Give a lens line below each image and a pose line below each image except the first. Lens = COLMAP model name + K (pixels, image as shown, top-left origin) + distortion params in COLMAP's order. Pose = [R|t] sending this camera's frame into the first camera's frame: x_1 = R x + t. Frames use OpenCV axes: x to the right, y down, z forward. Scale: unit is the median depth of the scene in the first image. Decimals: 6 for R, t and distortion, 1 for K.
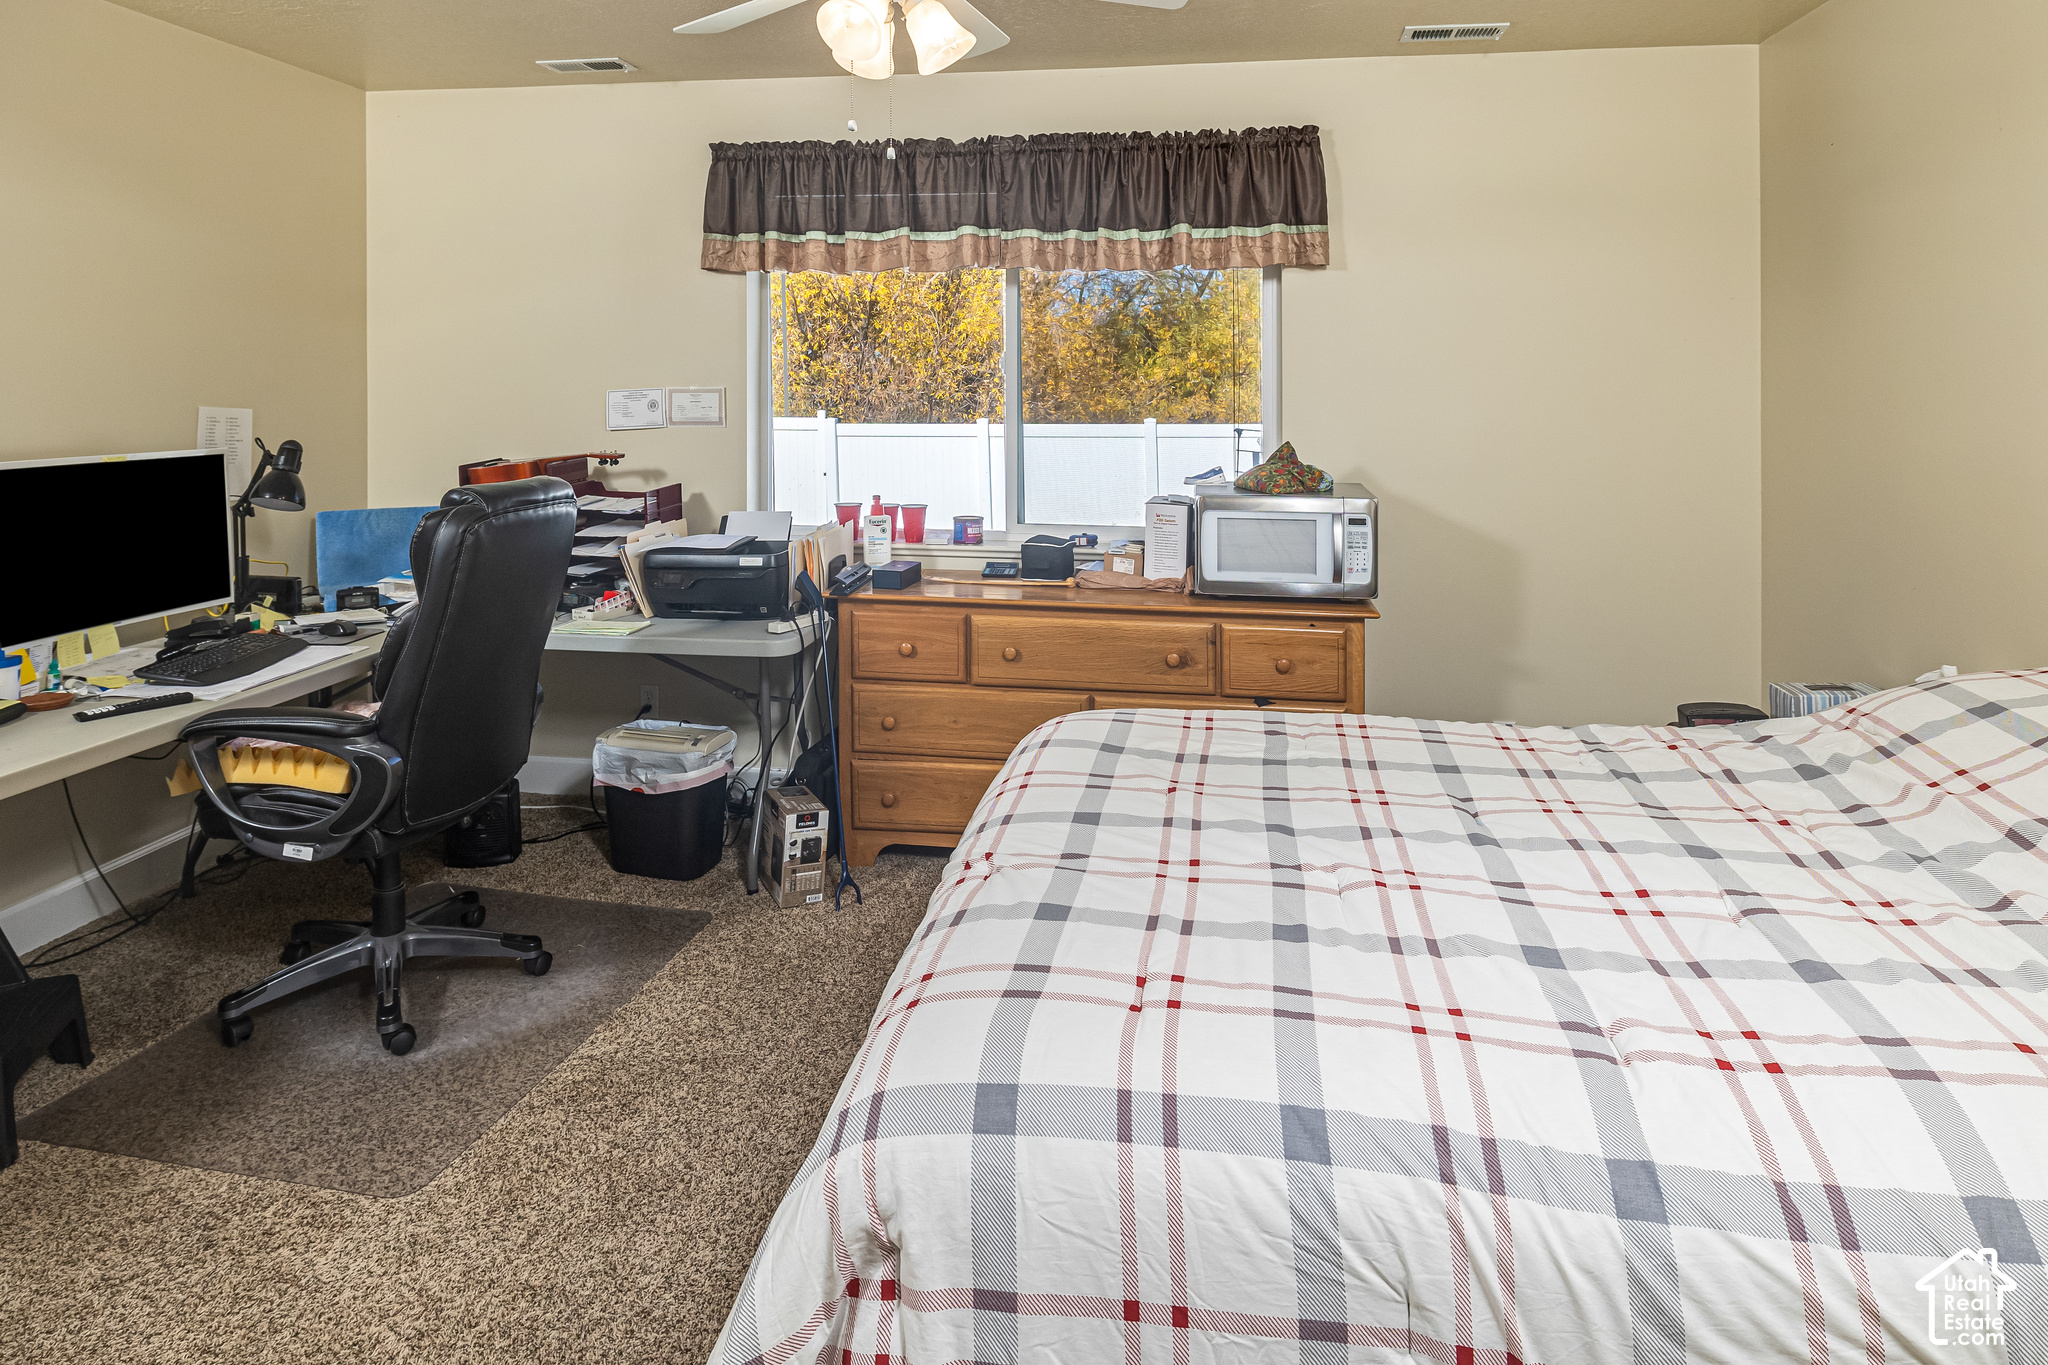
lens RADIAL K [[1233.2, 0, 1026.8], [0, 1233.2, 656.1], [0, 0, 1]] dist [-0.018232, -0.000759]
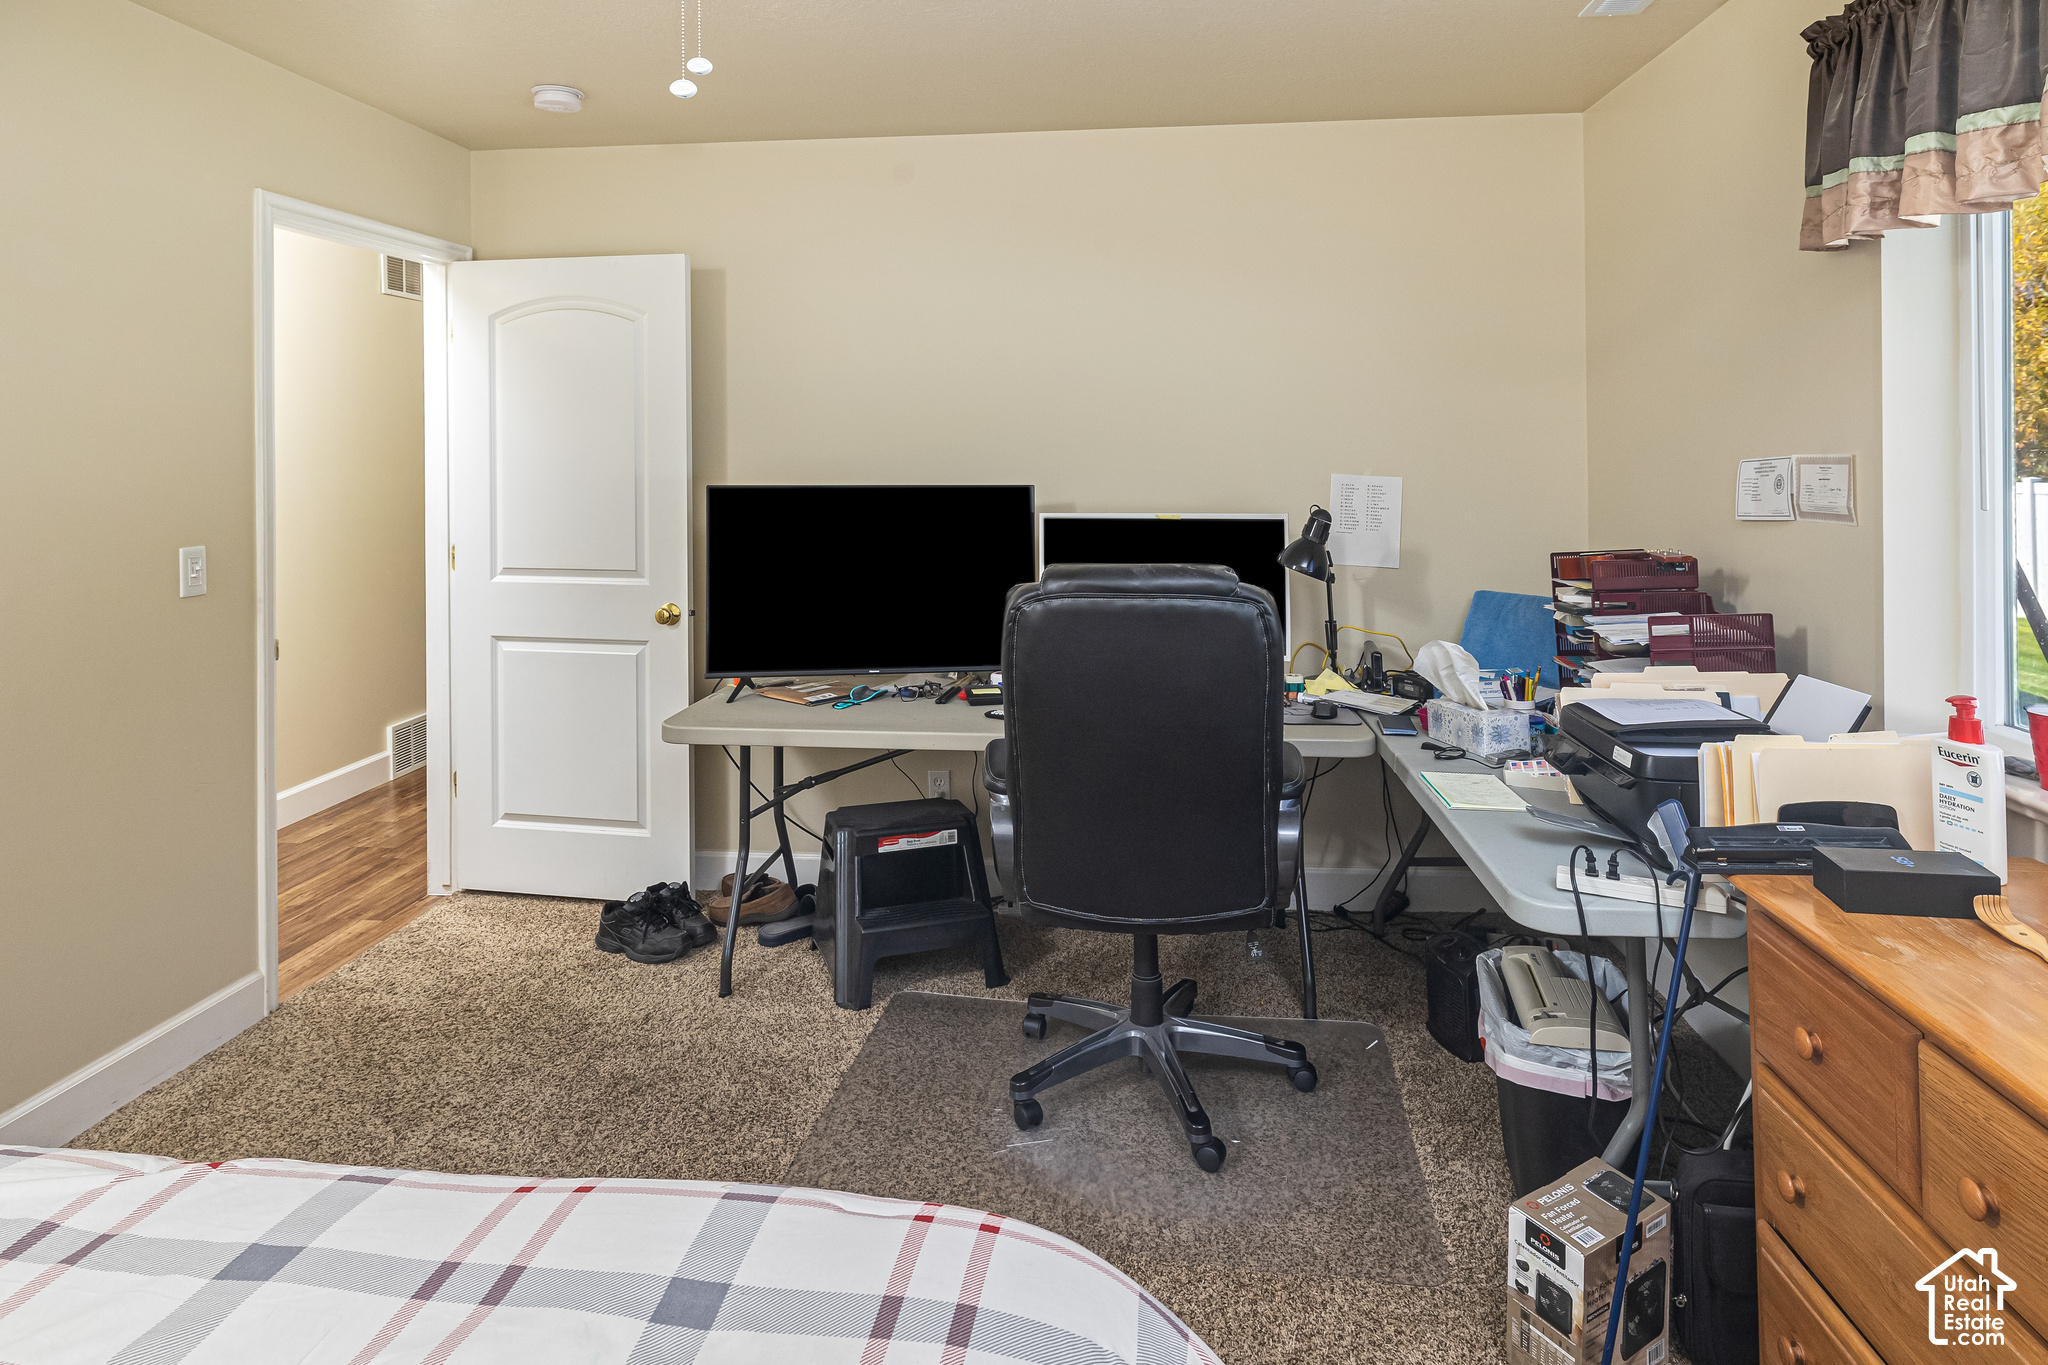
lens RADIAL K [[1103.8, 0, 1029.8], [0, 1103.8, 619.7], [0, 0, 1]] dist [-0.002998, -0.000564]
pose [[0.056775, 0.139393, -0.988608, 0.248617], [-0.209580, 0.969806, 0.124706, -0.145030], [0.976142, 0.200113, 0.084275, 0.681426]]
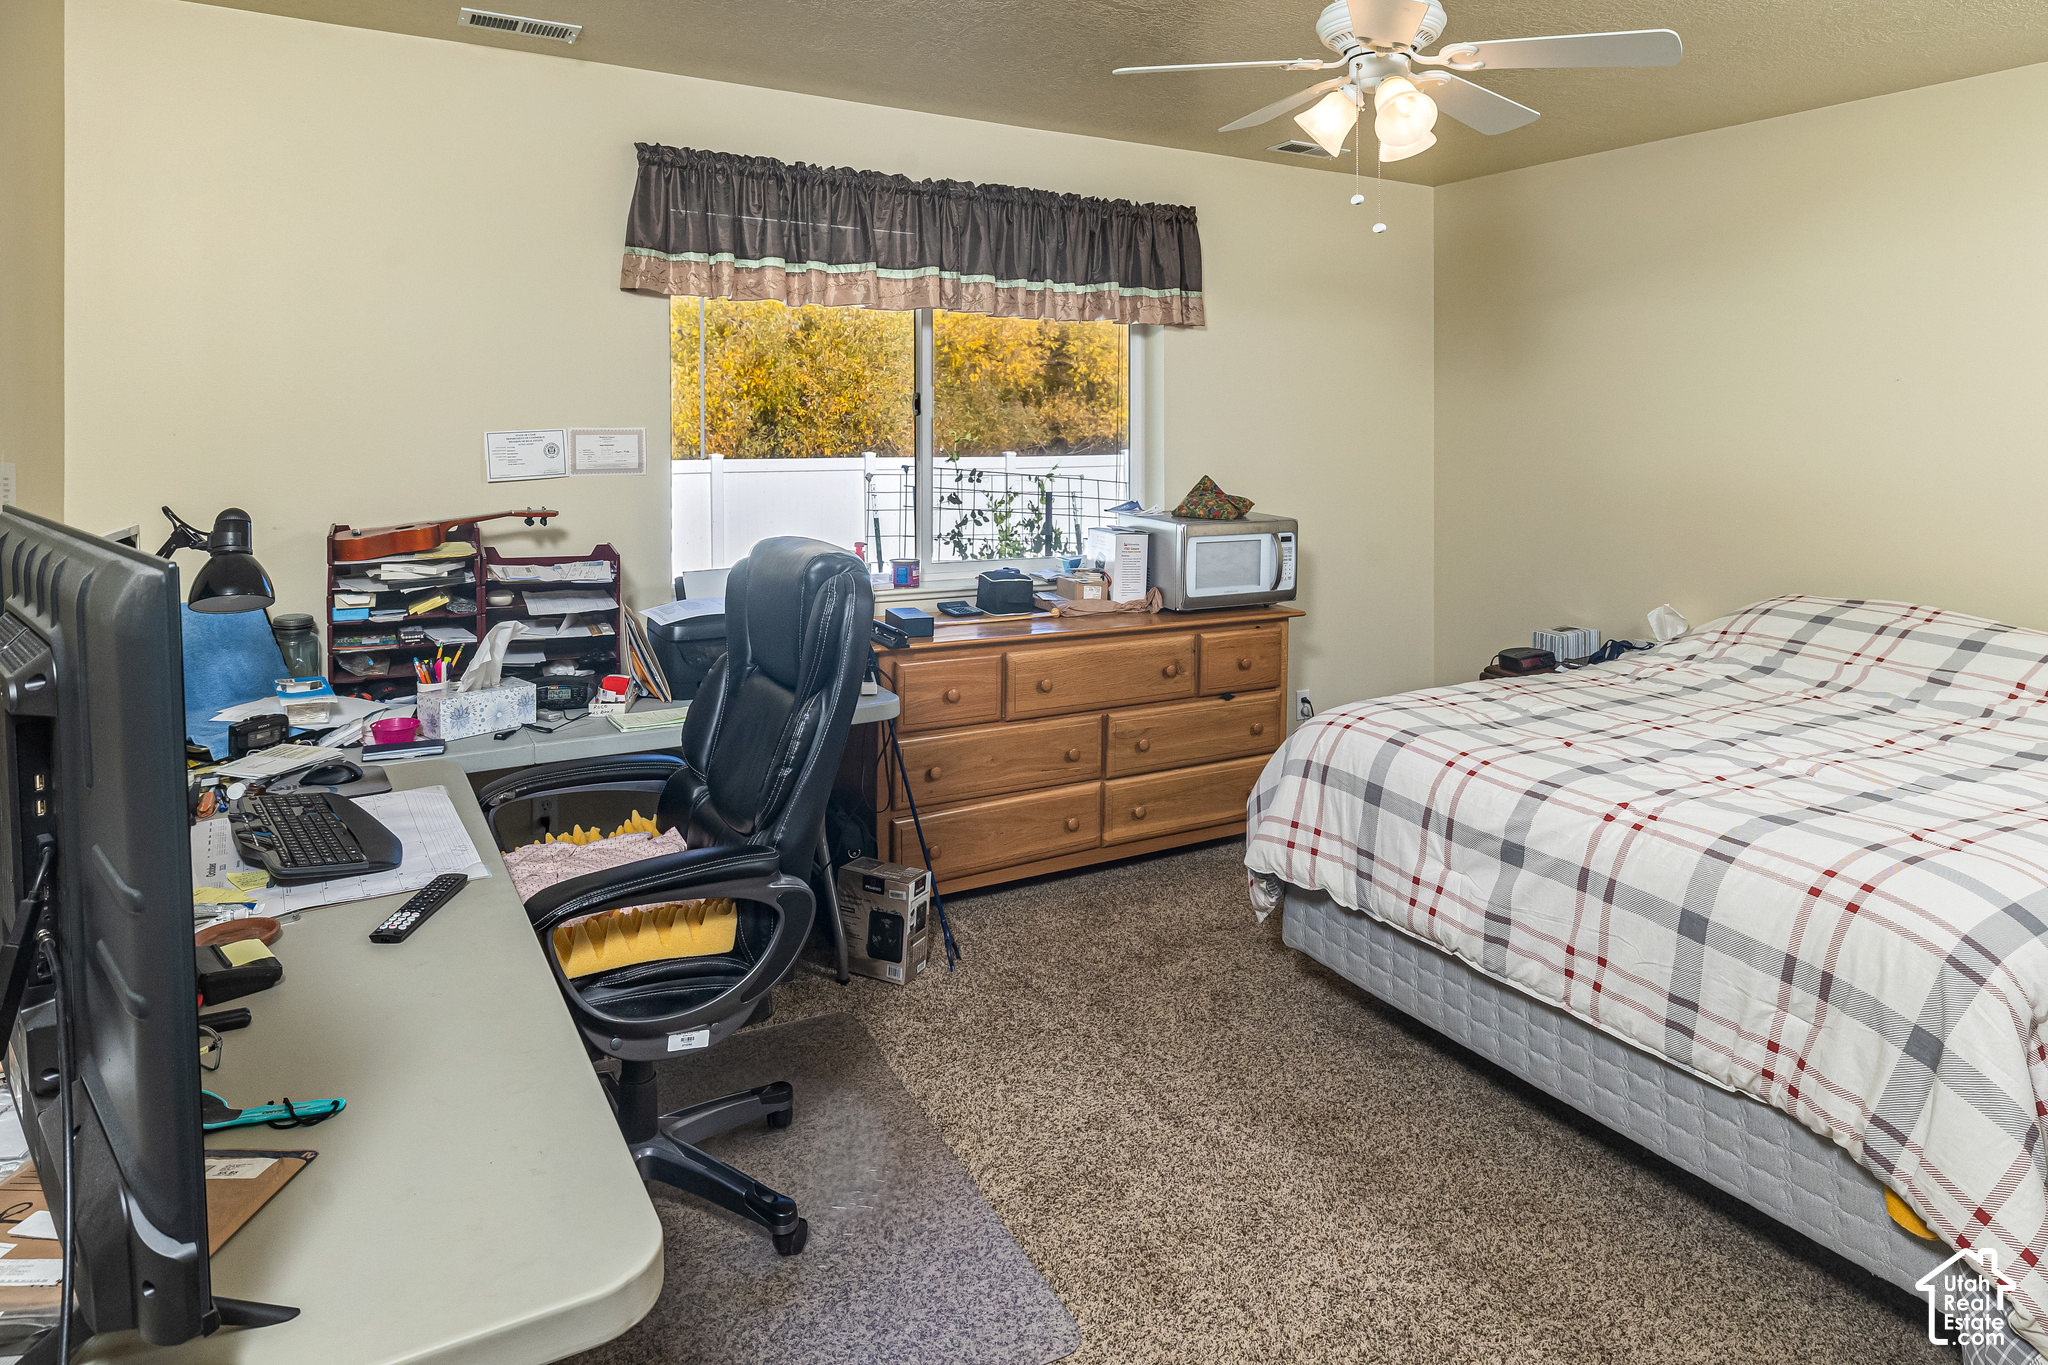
lens RADIAL K [[1274.5, 0, 1024.0], [0, 1274.5, 682.5], [0, 0, 1]] dist [0.001197, 0.001245]
pose [[0.758254, -0.131488, 0.638563, -0.702259], [0.129122, 0.990337, 0.050598, -0.060048], [-0.639045, 0.044086, 0.767905, 0.177499]]
